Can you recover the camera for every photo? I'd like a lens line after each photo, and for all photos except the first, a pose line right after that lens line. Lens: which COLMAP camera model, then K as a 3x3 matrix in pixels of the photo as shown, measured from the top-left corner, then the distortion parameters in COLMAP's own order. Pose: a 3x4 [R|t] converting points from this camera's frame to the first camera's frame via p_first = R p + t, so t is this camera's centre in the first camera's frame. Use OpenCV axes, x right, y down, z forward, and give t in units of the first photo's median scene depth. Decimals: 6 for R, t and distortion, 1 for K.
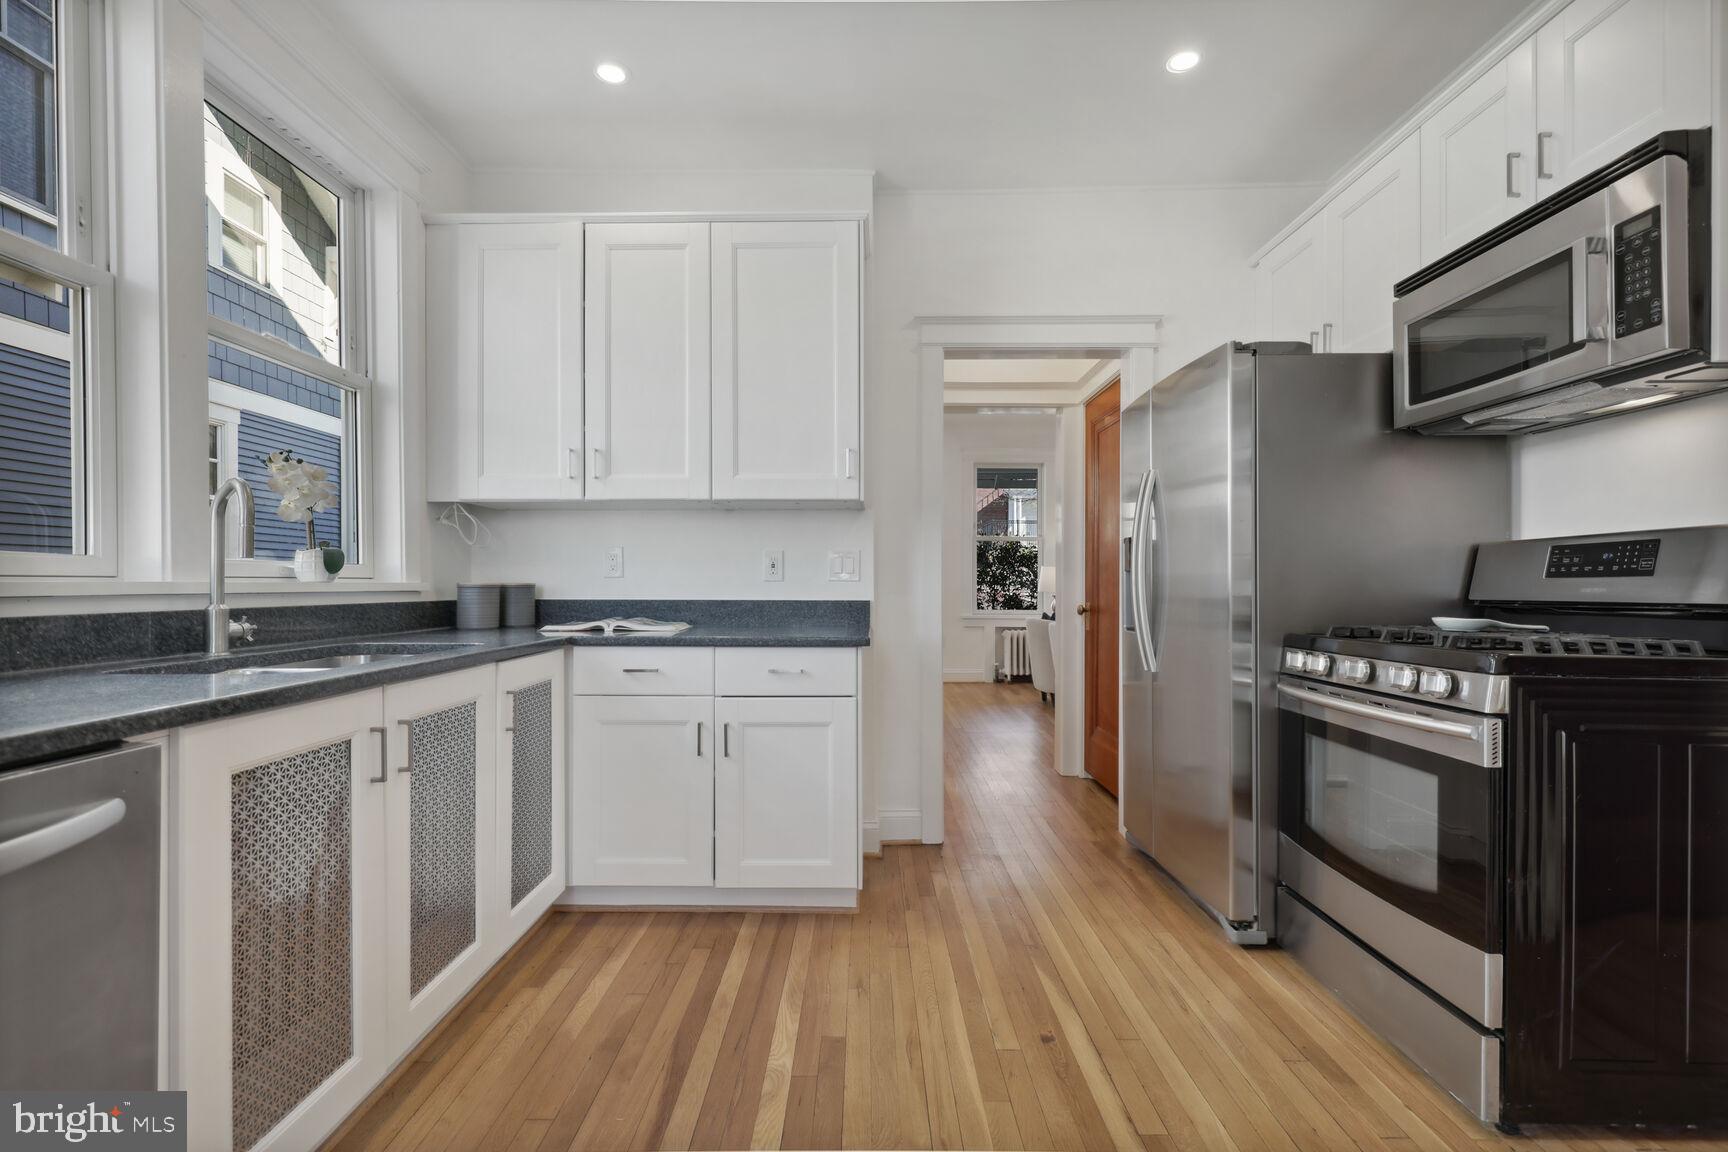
lens RADIAL K [[778.8, 0, 860.0], [0, 778.8, 584.0], [0, 0, 1]] dist [0.010854, 0.000483]
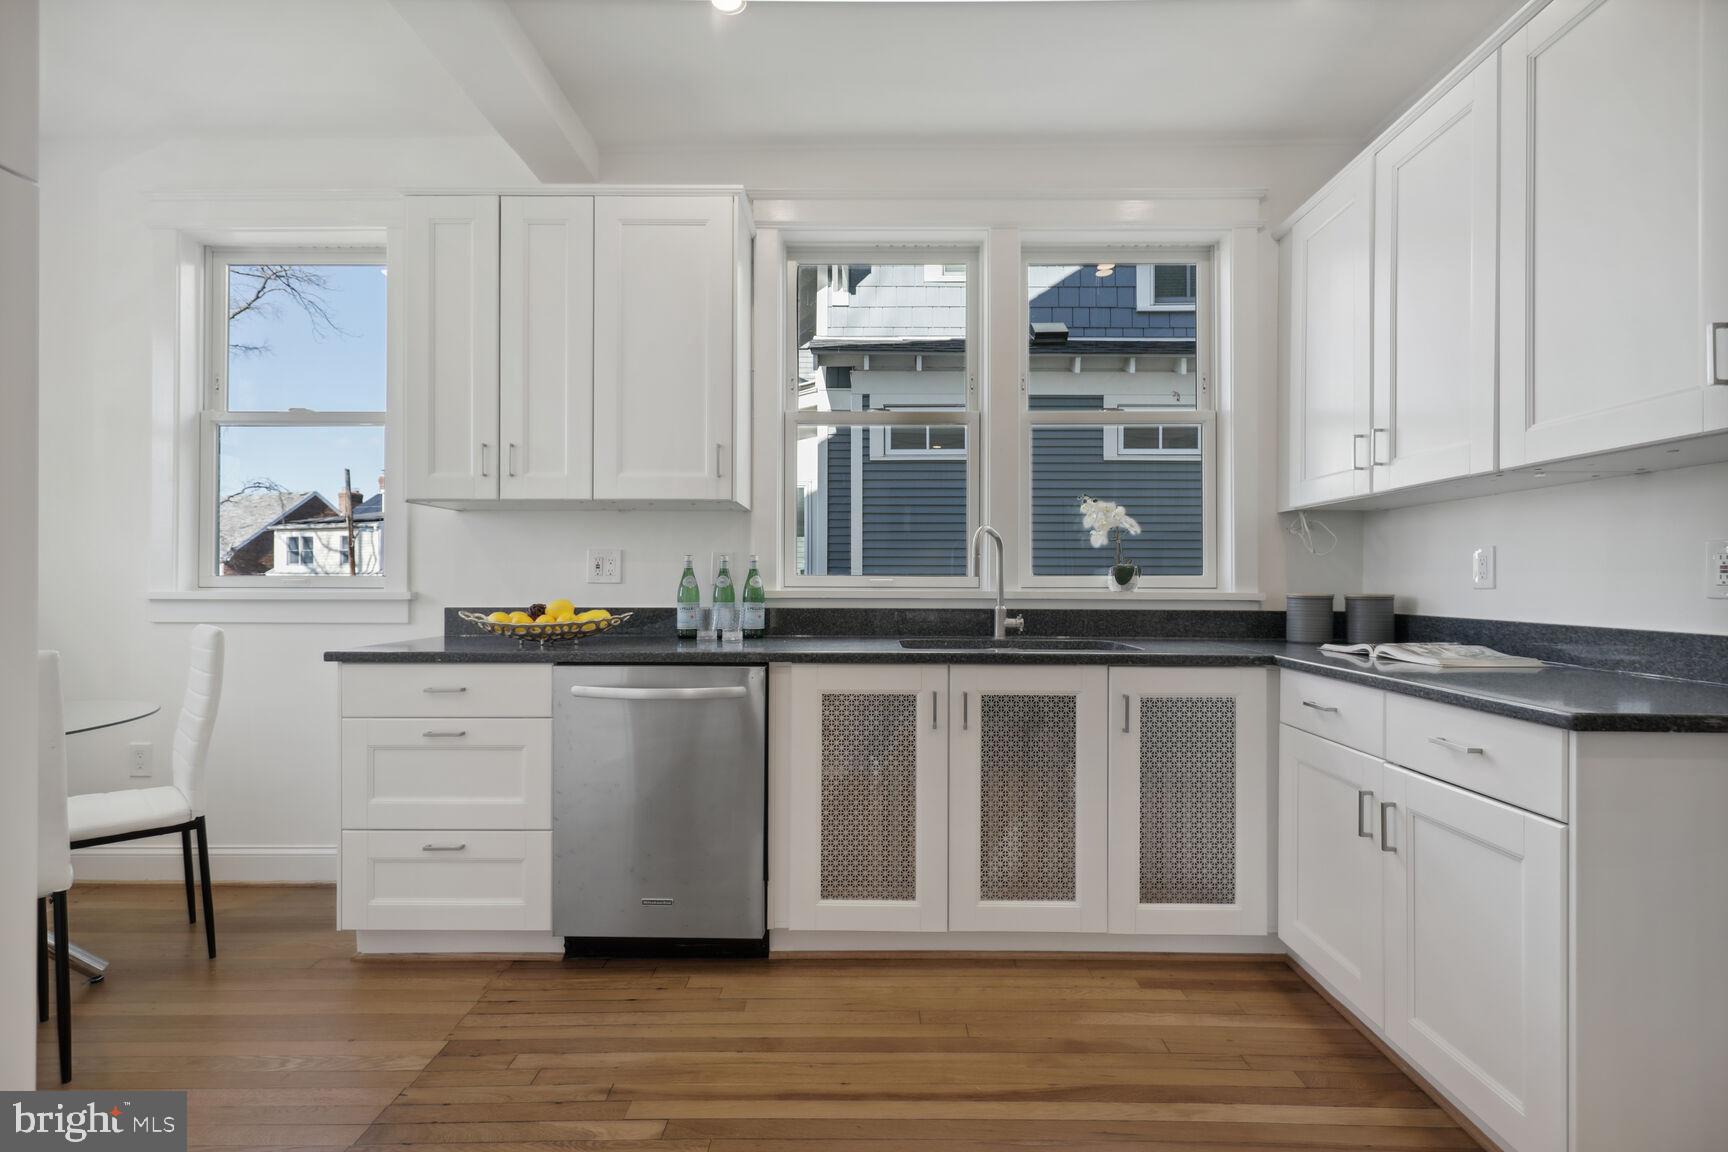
lens RADIAL K [[778.8, 0, 863.9], [0, 778.8, 578.2], [0, 0, 1]] dist [0.010854, 0.000483]
pose [[-0.011308, -0.003647, -0.999929, 0.636111], [-0.004751, 0.999982, -0.003593, -0.019450], [0.999925, 0.004710, -0.011325, 0.647803]]
